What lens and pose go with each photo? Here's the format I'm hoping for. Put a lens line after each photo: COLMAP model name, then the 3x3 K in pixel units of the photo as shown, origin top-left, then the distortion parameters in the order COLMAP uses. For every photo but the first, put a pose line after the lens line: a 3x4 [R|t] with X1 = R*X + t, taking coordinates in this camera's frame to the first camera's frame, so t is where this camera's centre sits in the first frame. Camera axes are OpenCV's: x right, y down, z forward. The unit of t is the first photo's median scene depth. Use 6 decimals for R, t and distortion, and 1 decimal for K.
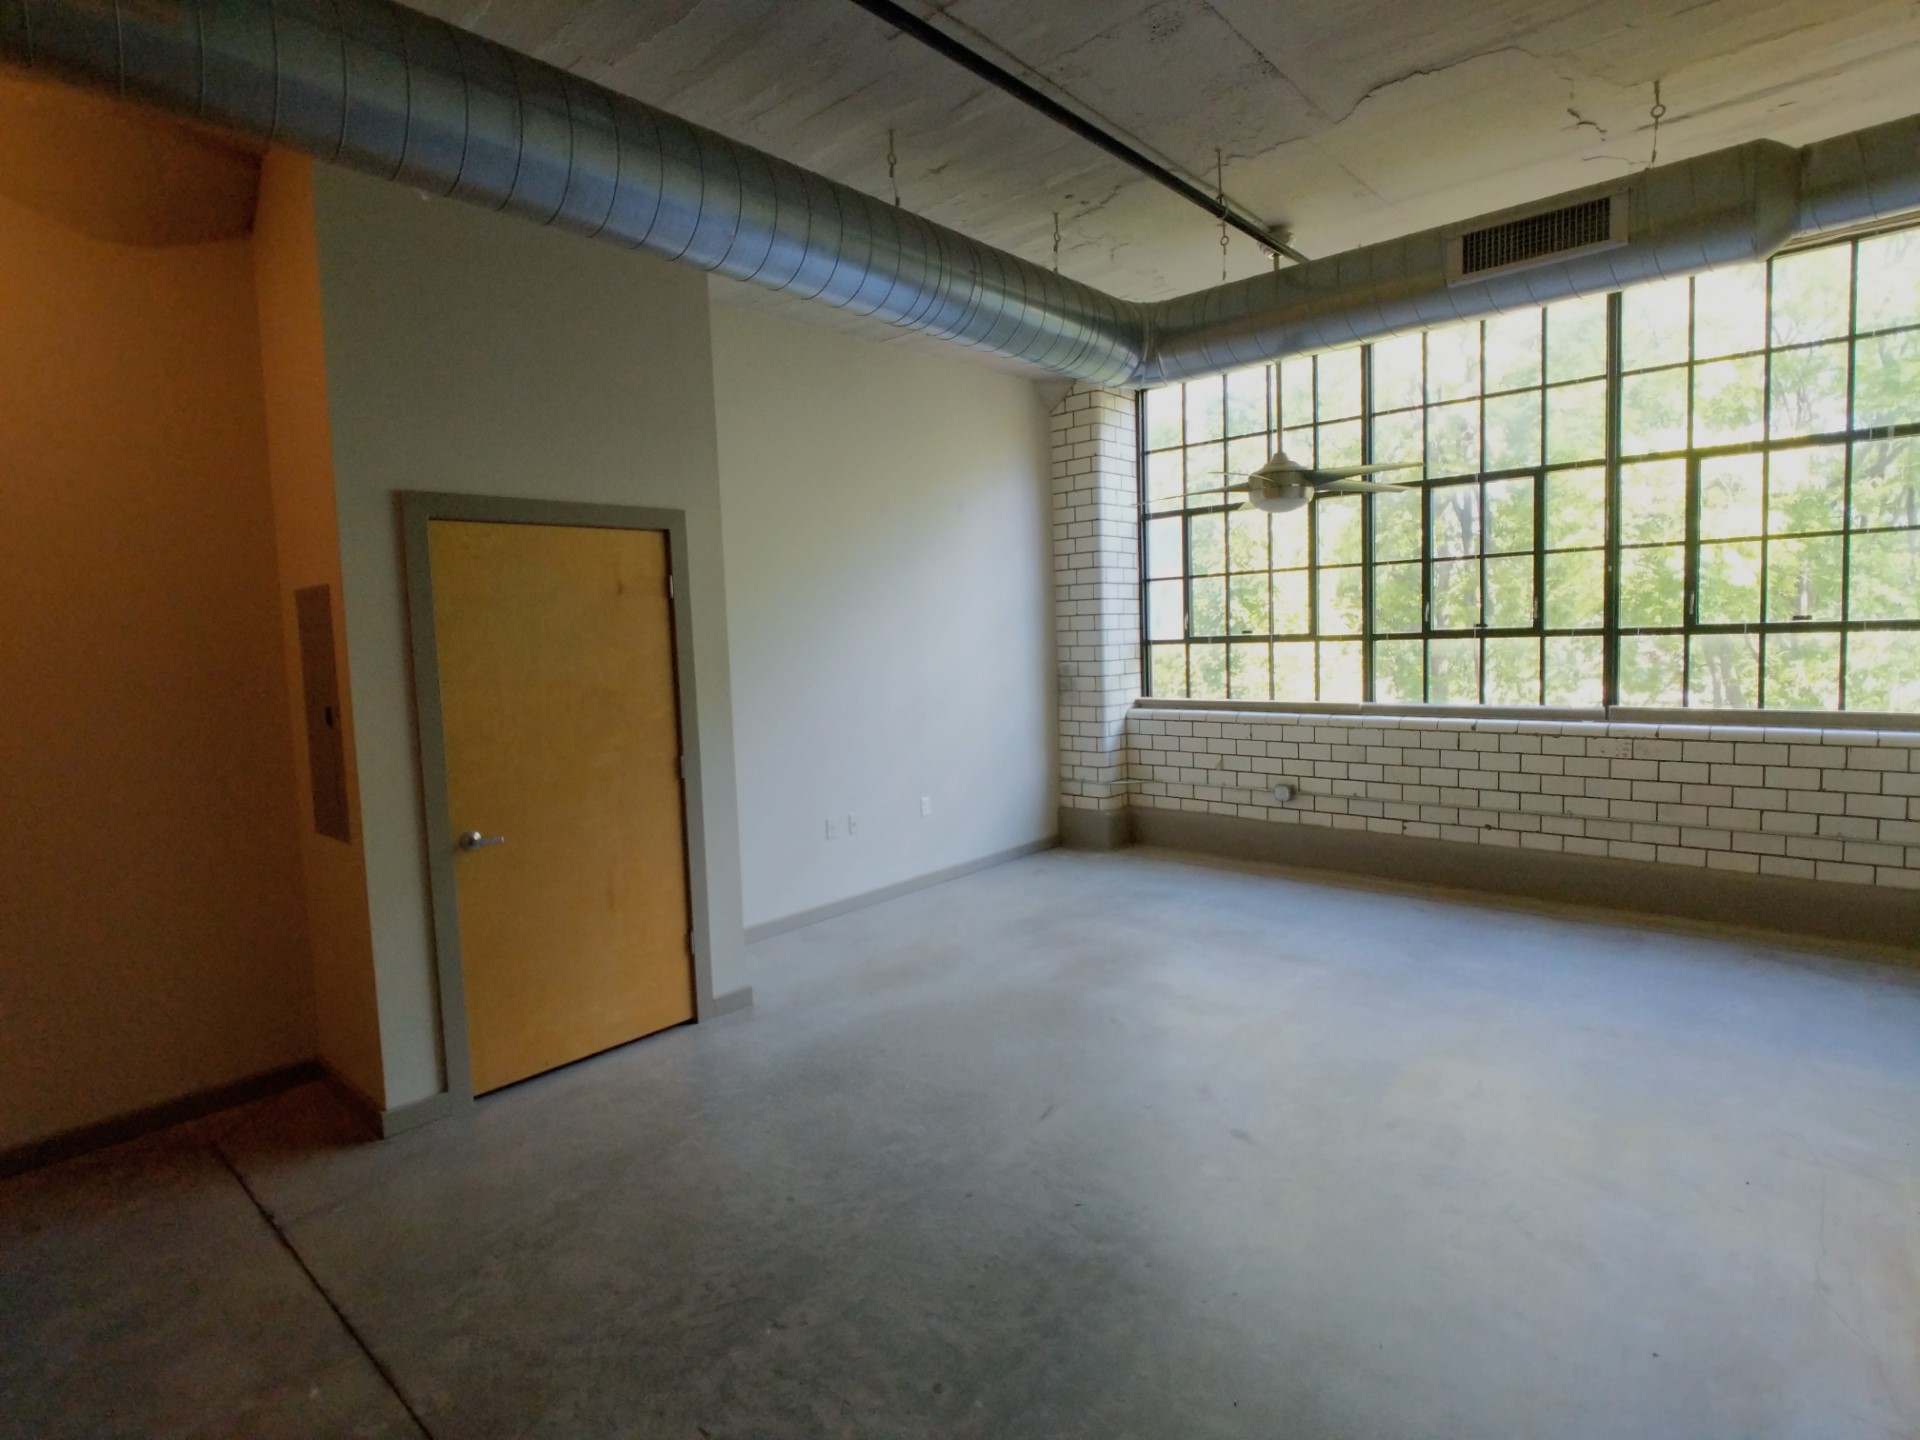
lens RADIAL K [[984.0, 0, 949.8], [0, 984.0, 731.7], [0, 0, 1]] dist [-0.010778, -0.004208]
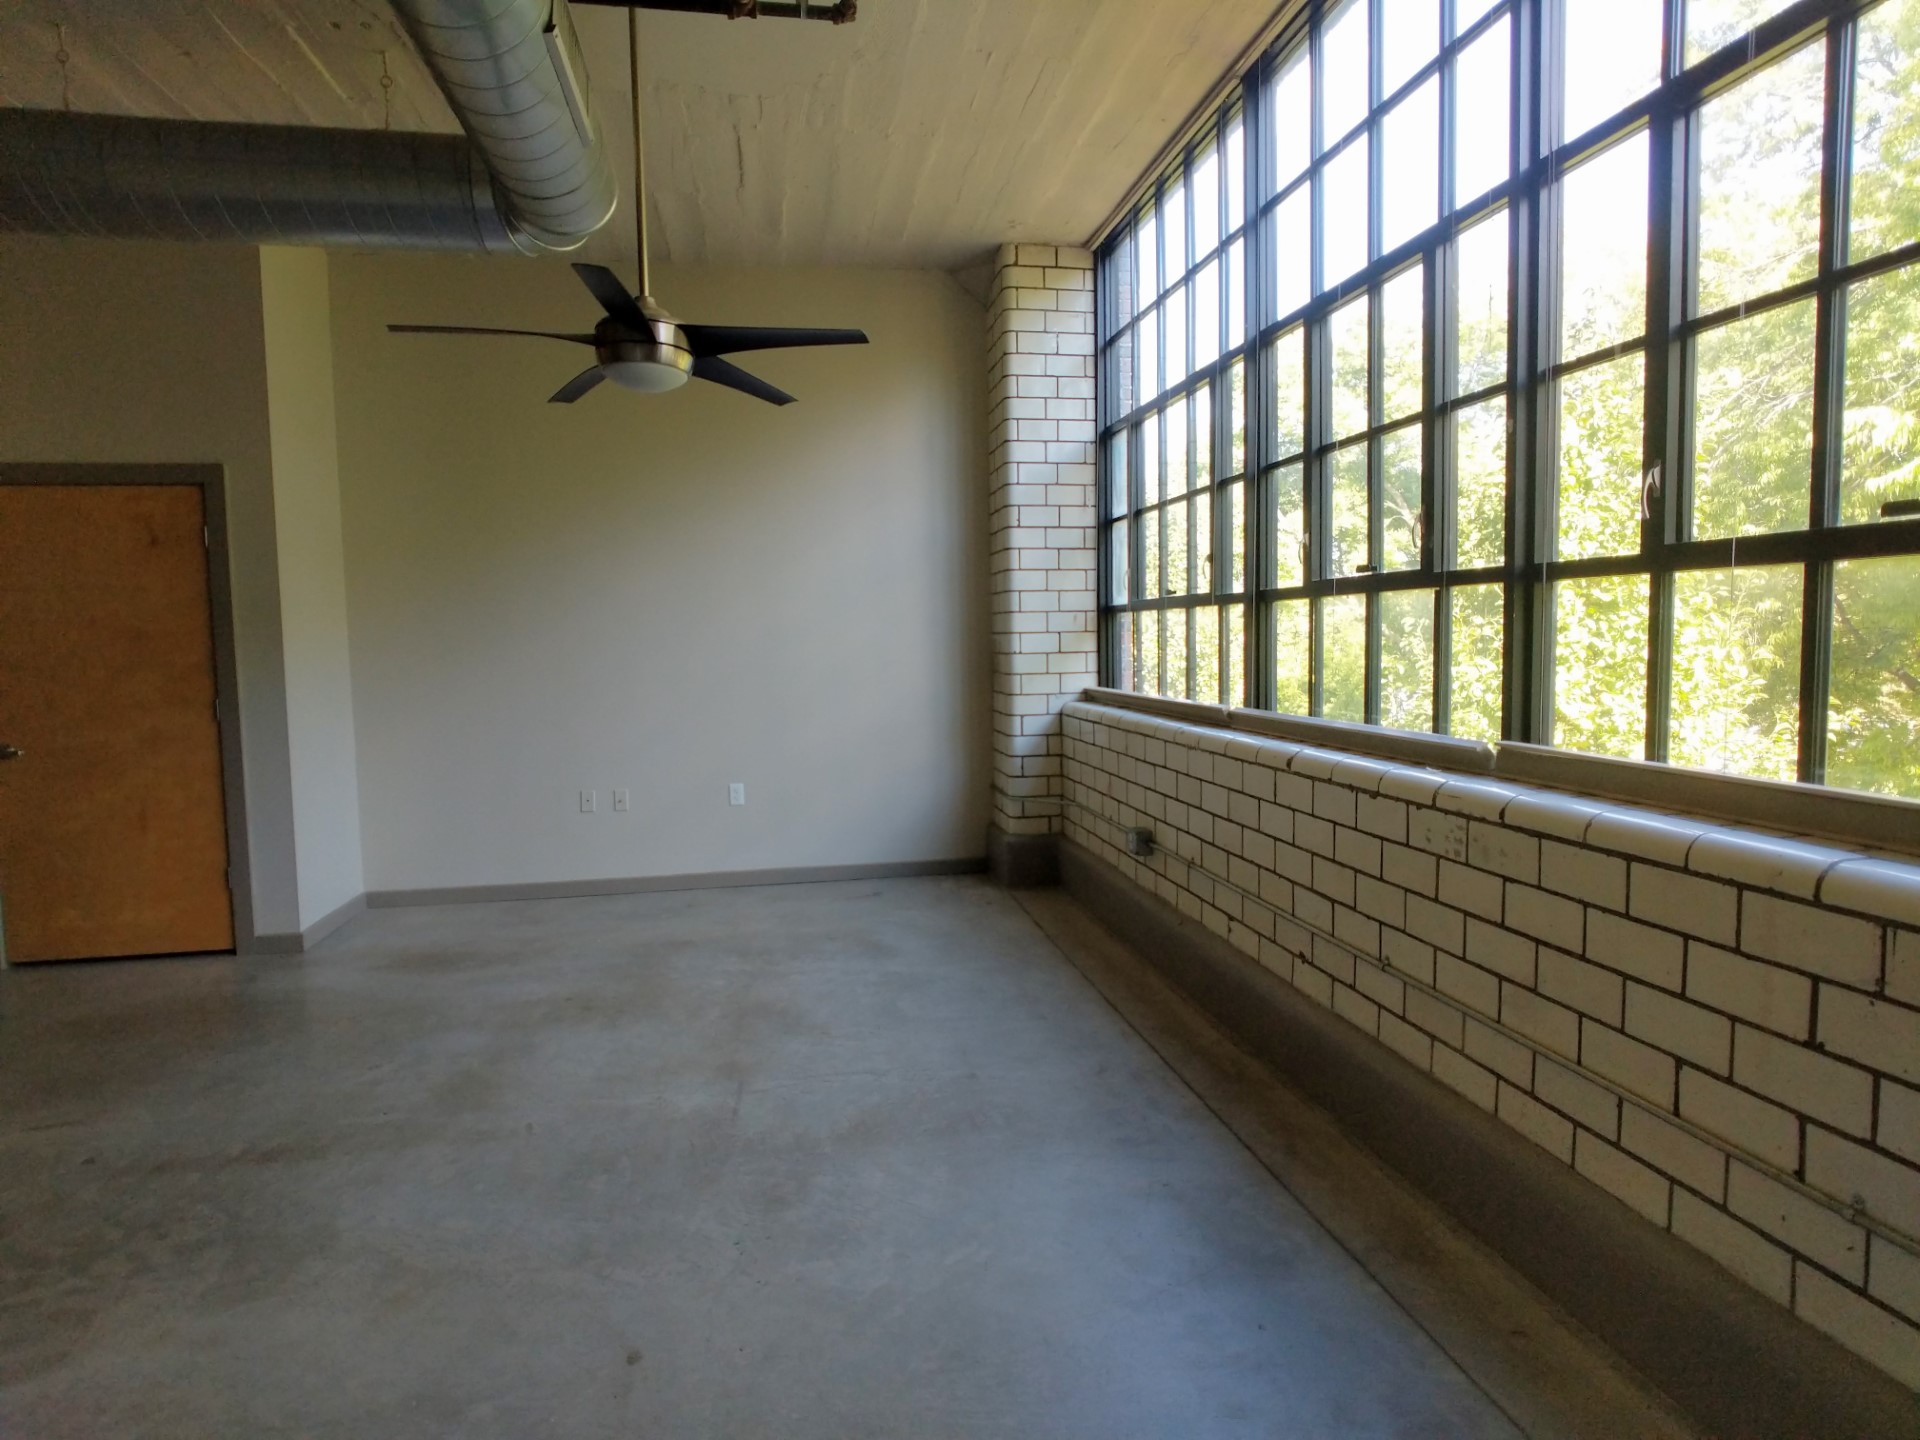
lens RADIAL K [[984.0, 0, 963.5], [0, 984.0, 733.5], [0, 0, 1]] dist [-0.010778, -0.004208]
pose [[0.785728, 0.081693, -0.613155, 0.715787], [-0.073825, 0.996540, 0.038170, -0.027001], [0.614152, 0.015275, 0.789040, 0.478903]]
